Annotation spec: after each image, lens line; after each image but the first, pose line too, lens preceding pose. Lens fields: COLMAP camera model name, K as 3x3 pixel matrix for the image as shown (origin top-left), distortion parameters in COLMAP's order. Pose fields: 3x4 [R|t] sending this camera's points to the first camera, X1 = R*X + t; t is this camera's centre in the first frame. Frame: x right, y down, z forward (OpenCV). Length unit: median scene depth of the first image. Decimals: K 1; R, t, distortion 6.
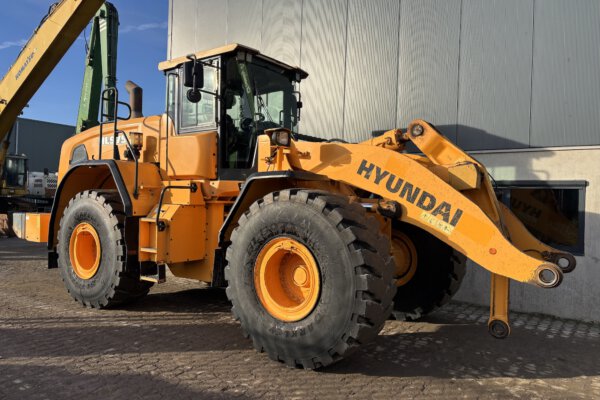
lens RADIAL K [[443.5, 0, 299.9], [0, 443.5, 195.3], [0, 0, 1]] dist [0.023620, -0.008308]
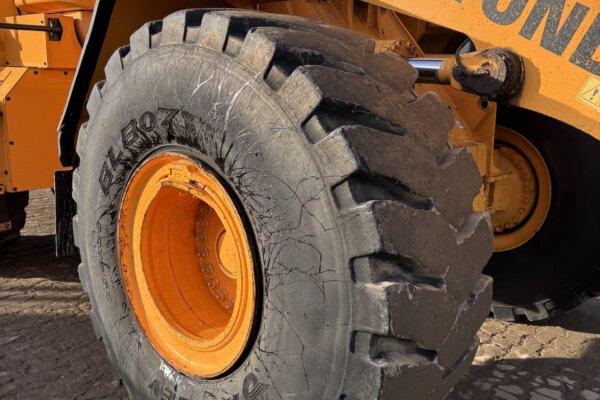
lens RADIAL K [[604.6, 0, 303.0], [0, 604.6, 204.8], [0, 0, 1]] dist [0.011273, 0.000000]
pose [[0.992604, 0.026445, -0.118478, 0.120669], [0.000466, 0.975147, 0.221558, 0.027331], [0.121393, -0.219975, 0.967923, 0.515135]]
